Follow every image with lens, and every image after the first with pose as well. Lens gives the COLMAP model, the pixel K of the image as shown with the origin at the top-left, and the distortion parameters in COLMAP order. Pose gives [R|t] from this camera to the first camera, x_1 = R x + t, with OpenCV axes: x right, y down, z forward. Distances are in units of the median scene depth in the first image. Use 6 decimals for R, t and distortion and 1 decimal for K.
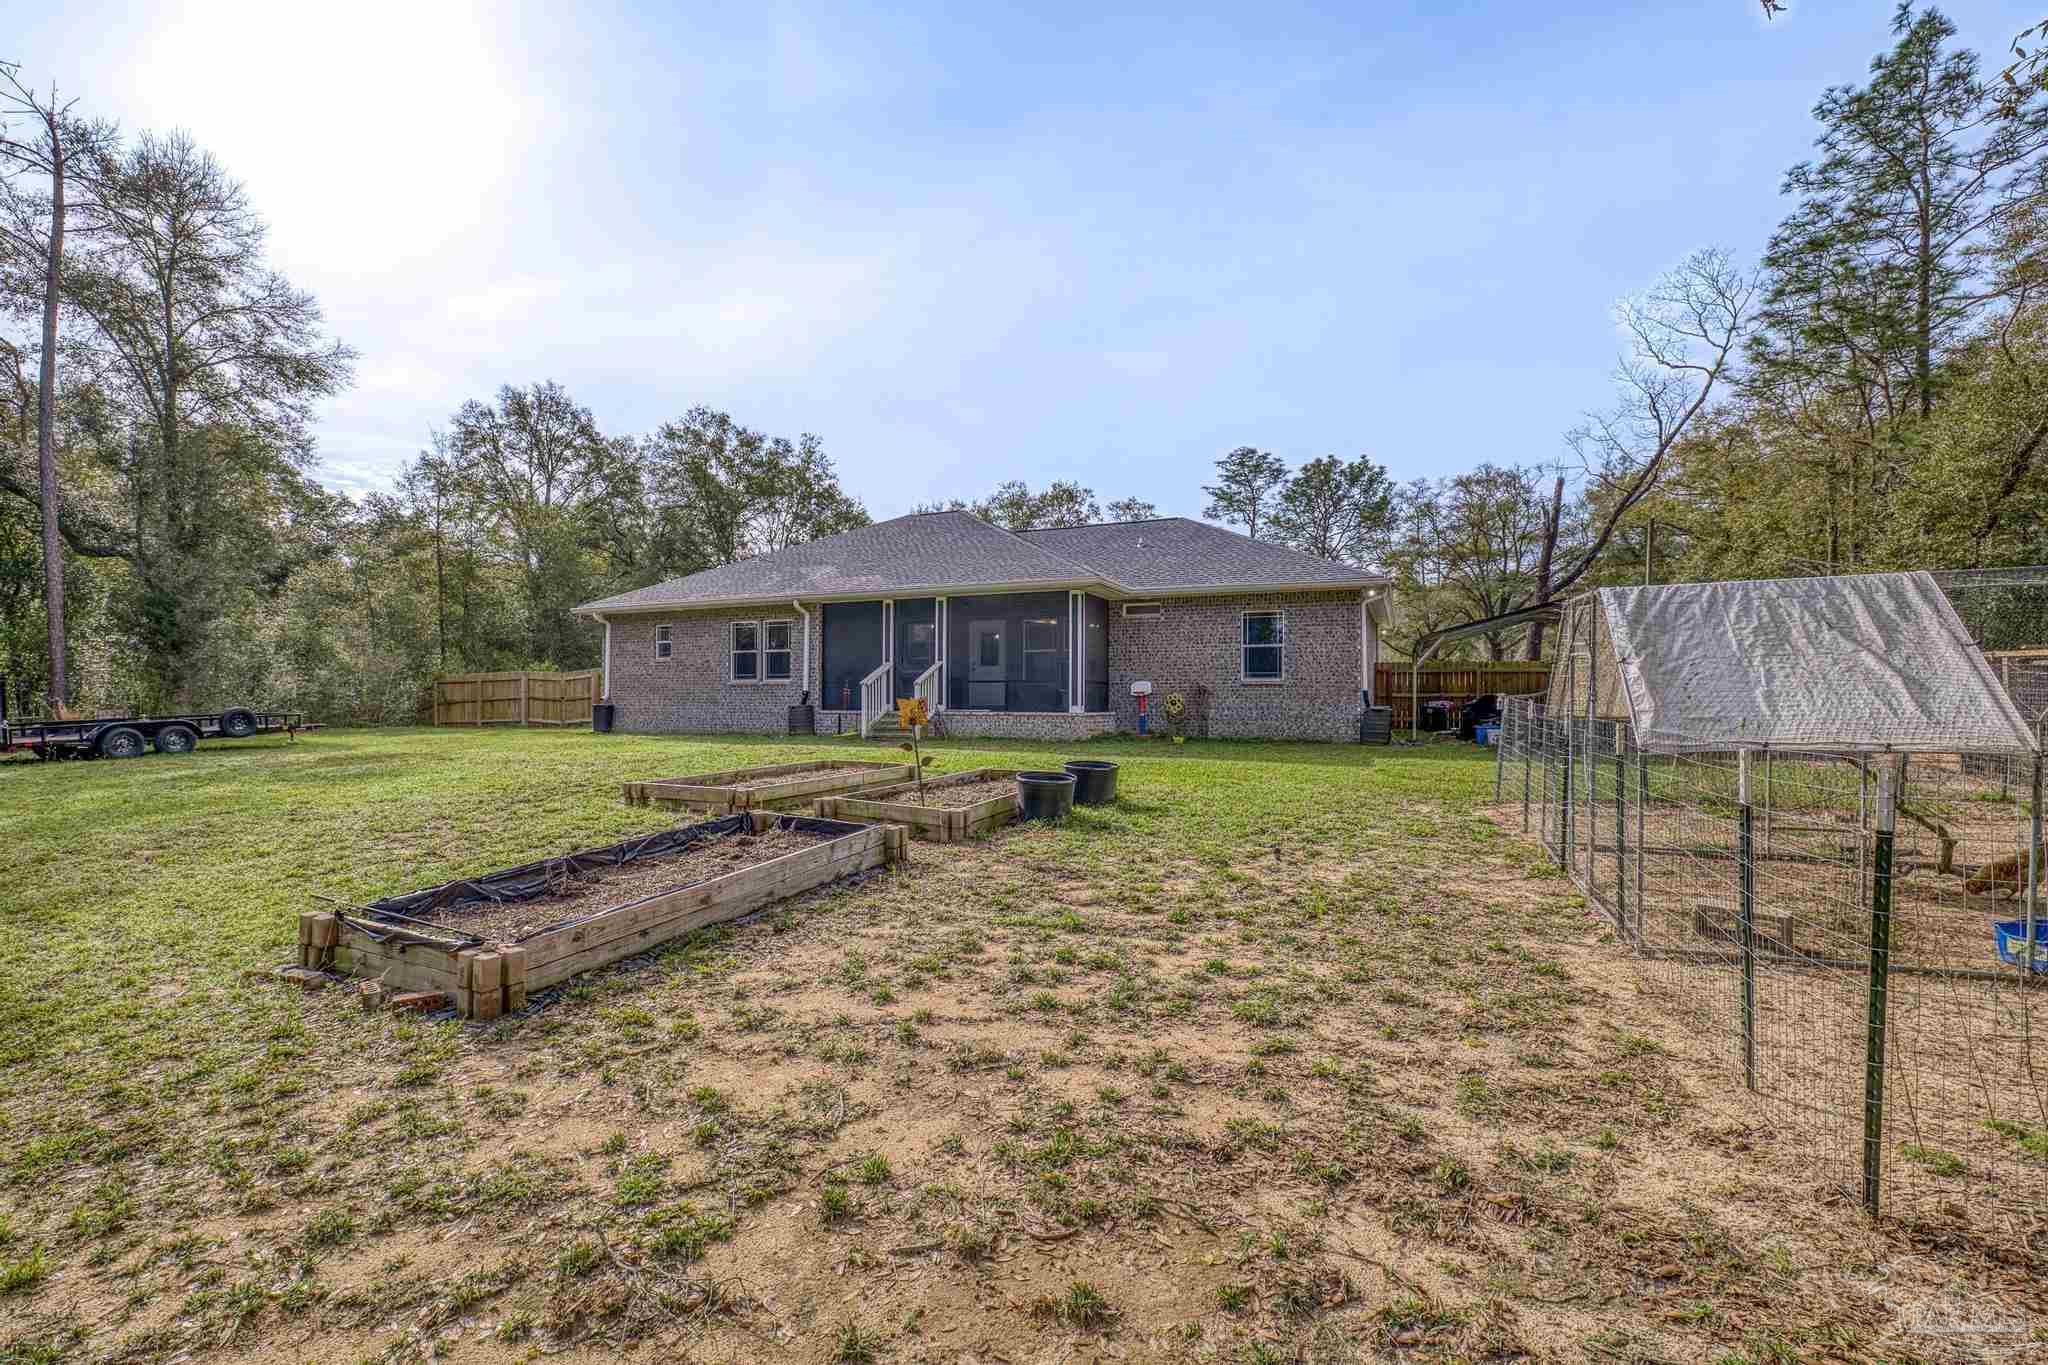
lens RADIAL K [[883.3, 0, 1013.0], [0, 883.3, 699.5], [0, 0, 1]] dist [0.002362, 0.001052]
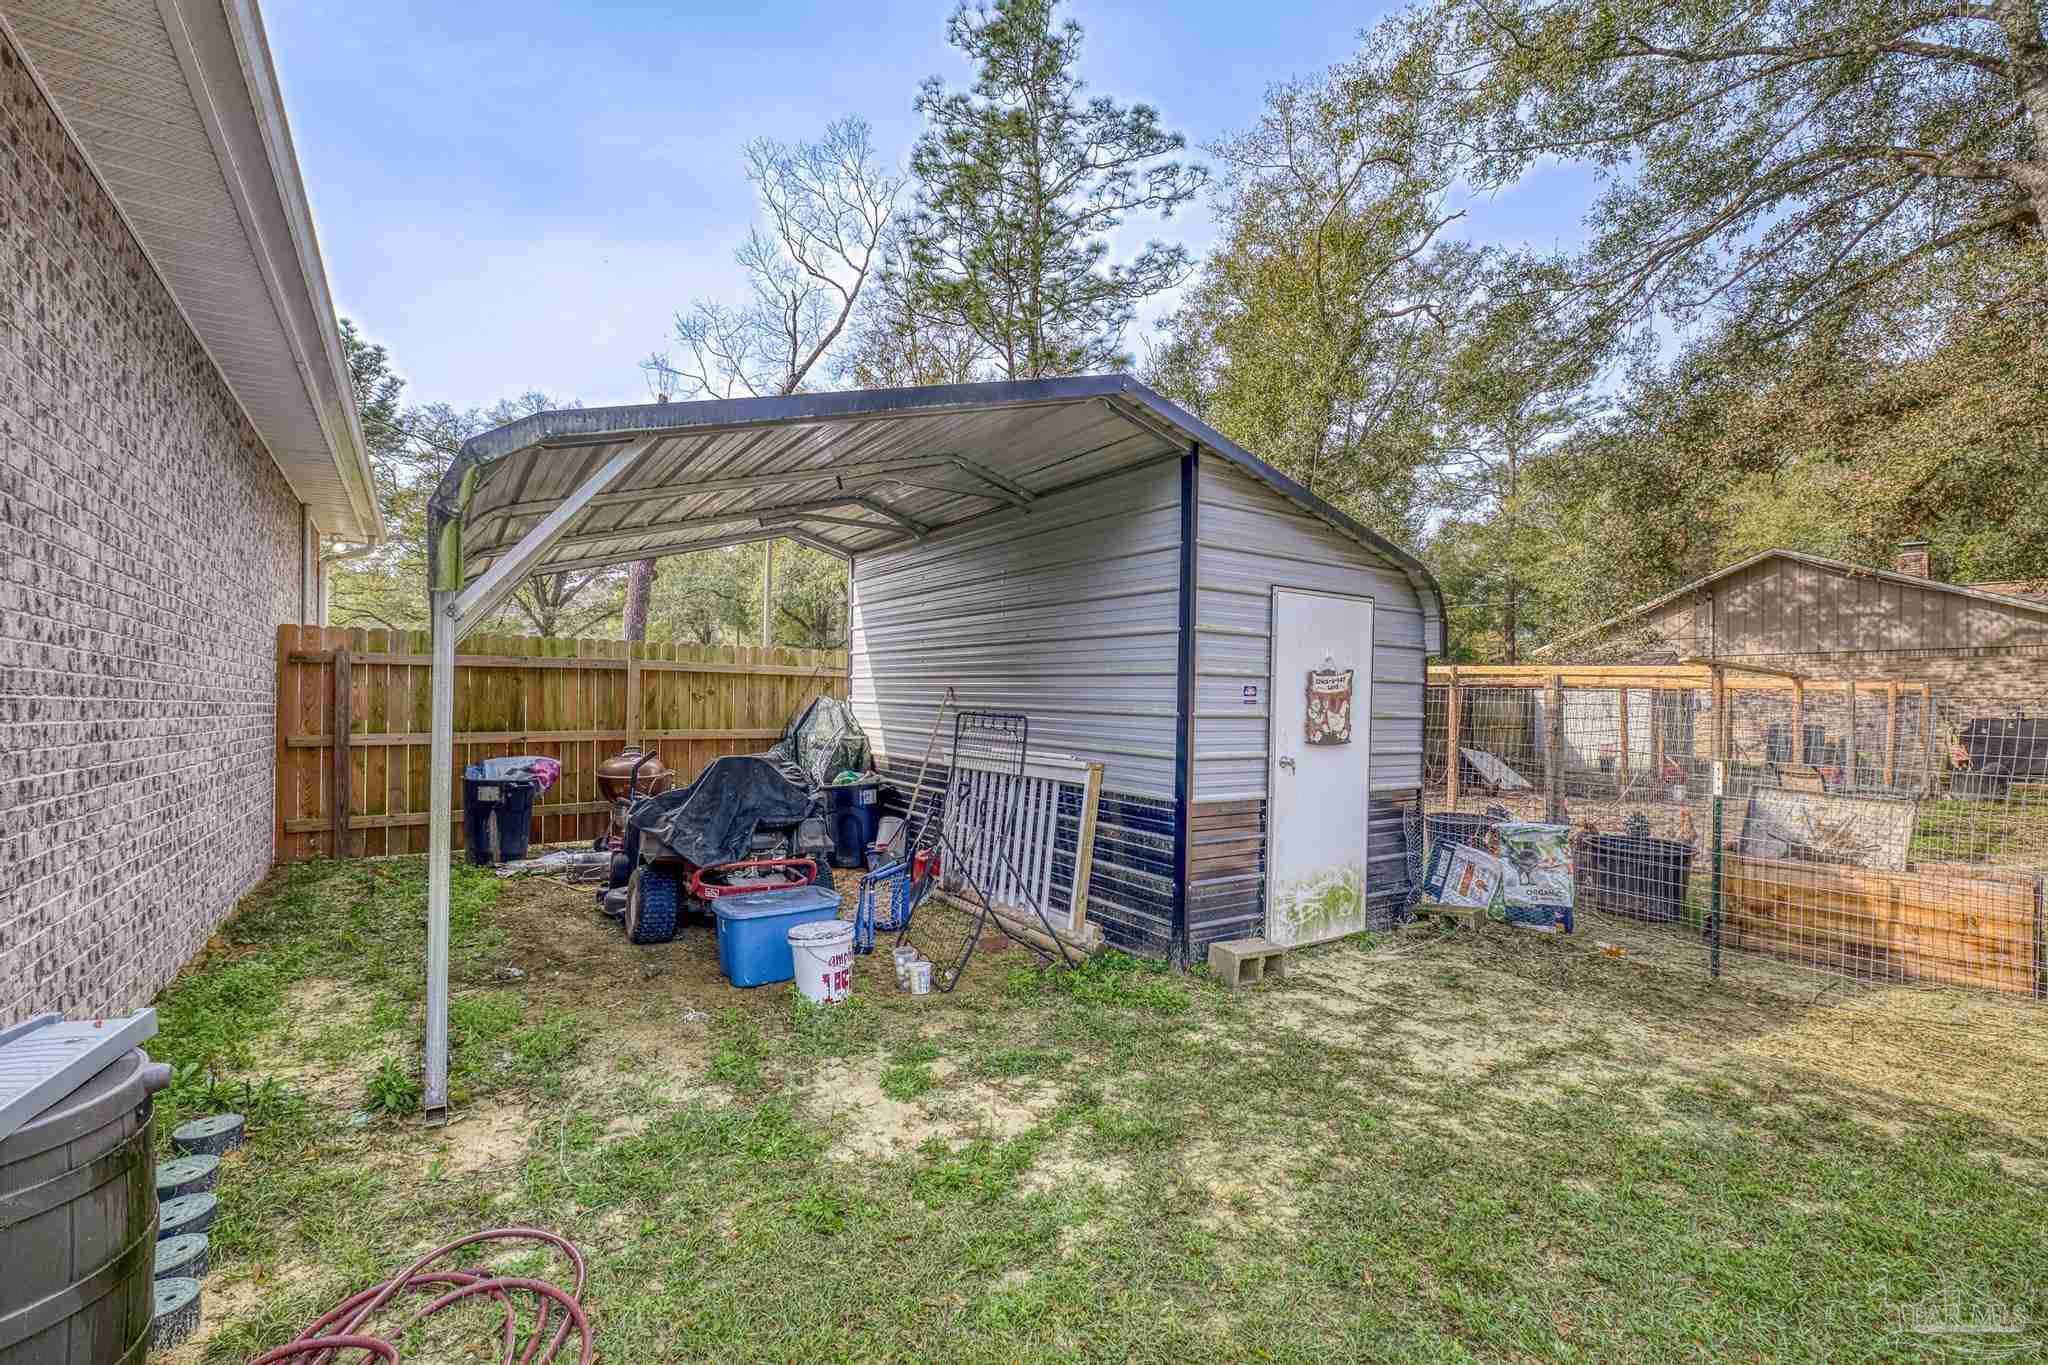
lens RADIAL K [[883.3, 0, 1011.3], [0, 883.3, 698.3], [0, 0, 1]] dist [0.002362, 0.001052]
pose [[0.533970, 0.006838, 0.845476, 0.238825], [-0.006402, 0.999971, -0.004044, -0.015061], [-0.845479, -0.003254, 0.533999, 0.527326]]
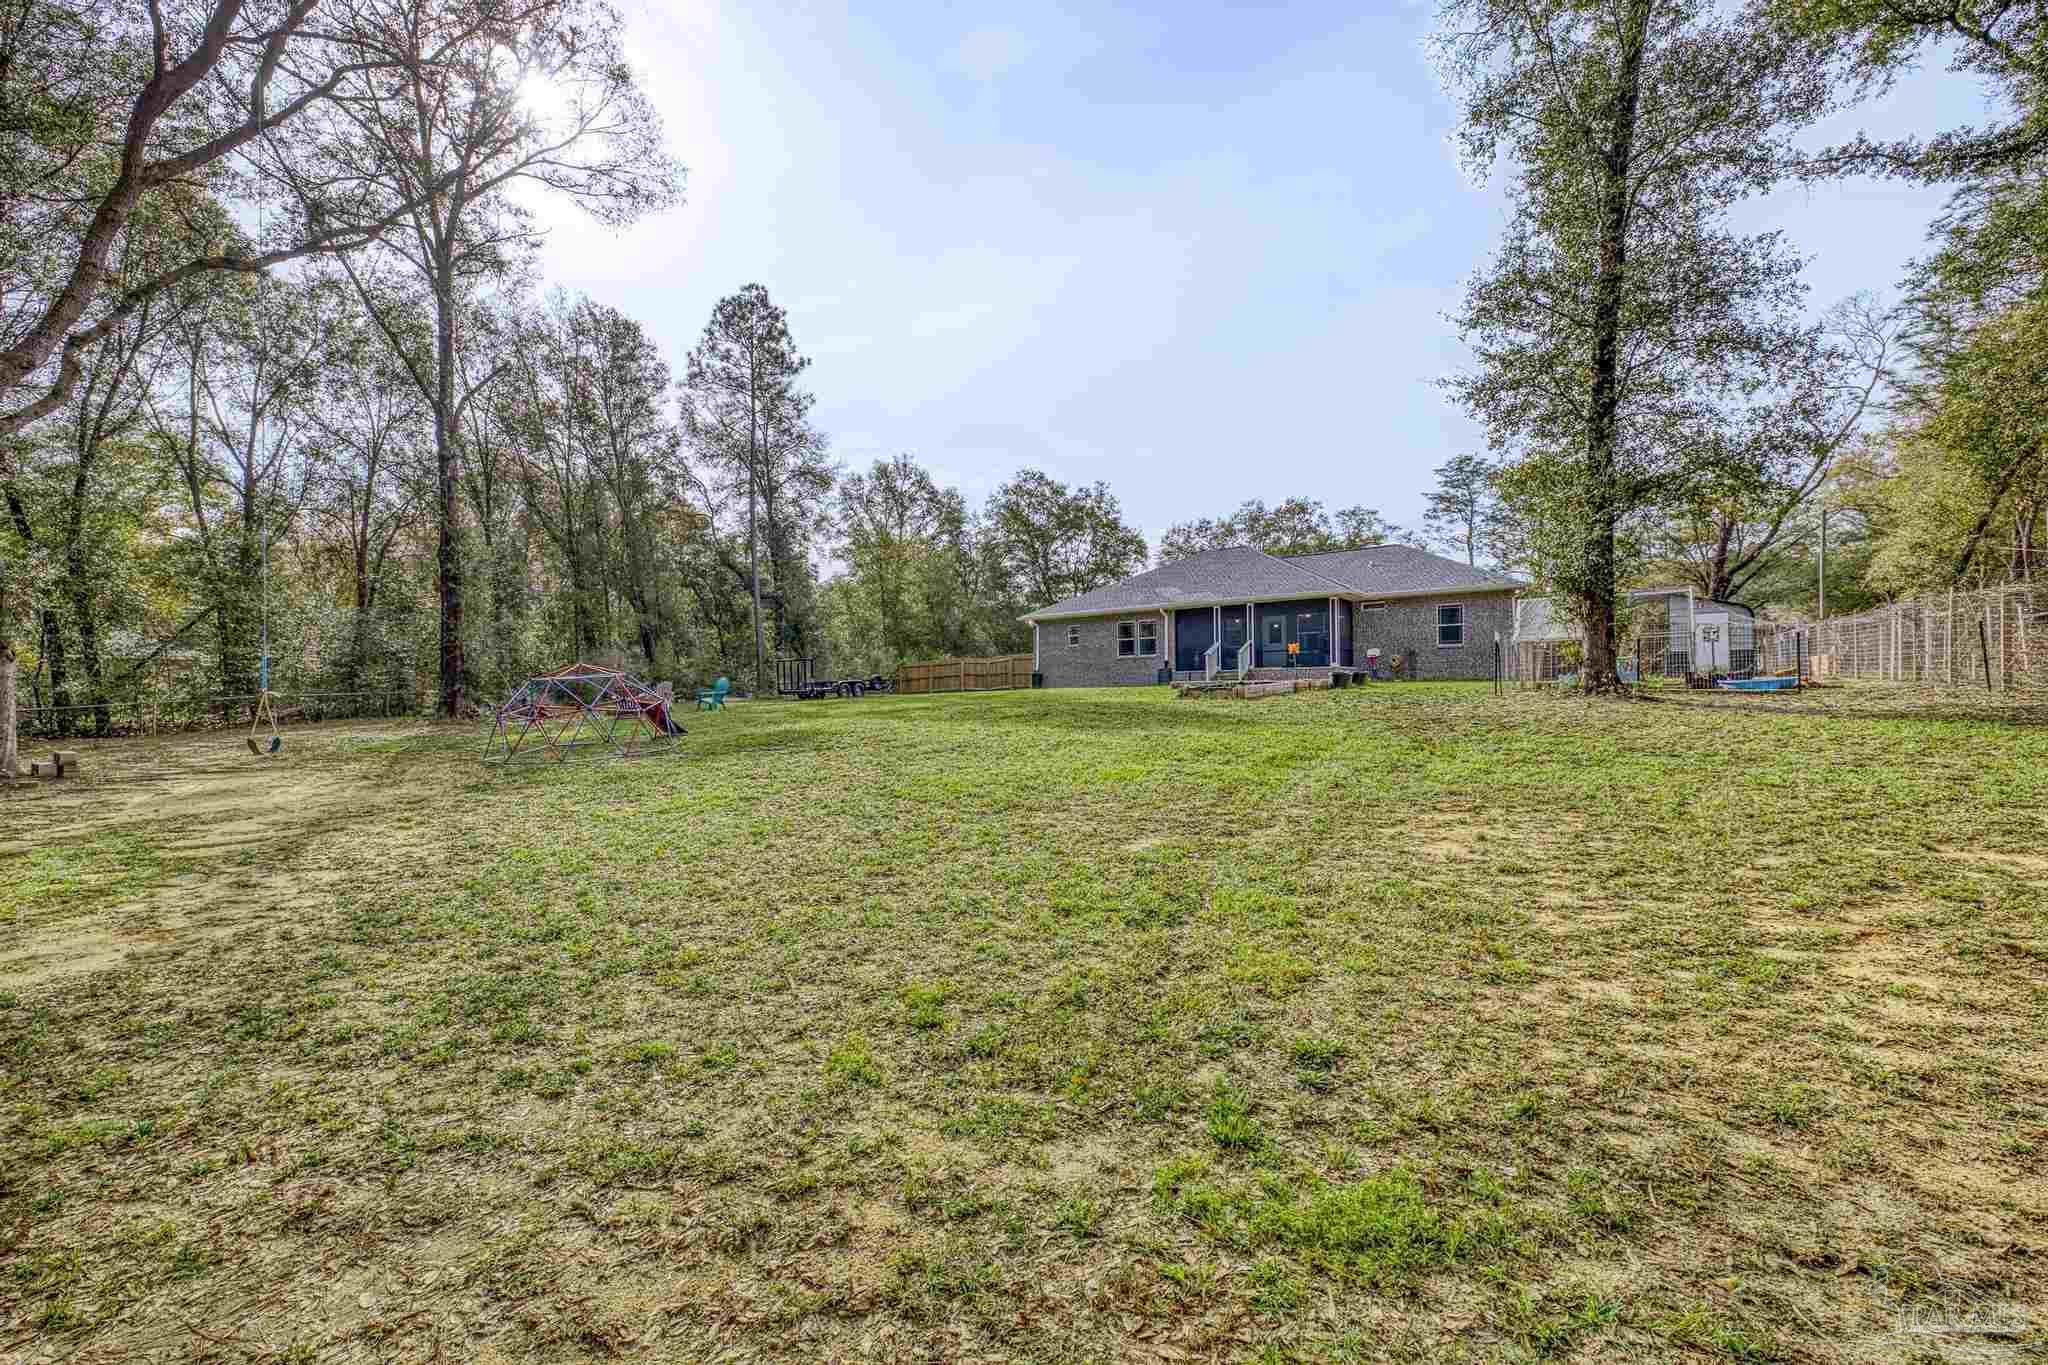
lens RADIAL K [[883.3, 0, 1012.2], [0, 883.3, 696.9], [0, 0, 1]] dist [0.002362, 0.001052]
pose [[0.972413, -0.015858, -0.232725, -0.089335], [0.015609, 0.999874, -0.002910, 0.043697], [0.232741, -0.000803, 0.972538, -0.532124]]
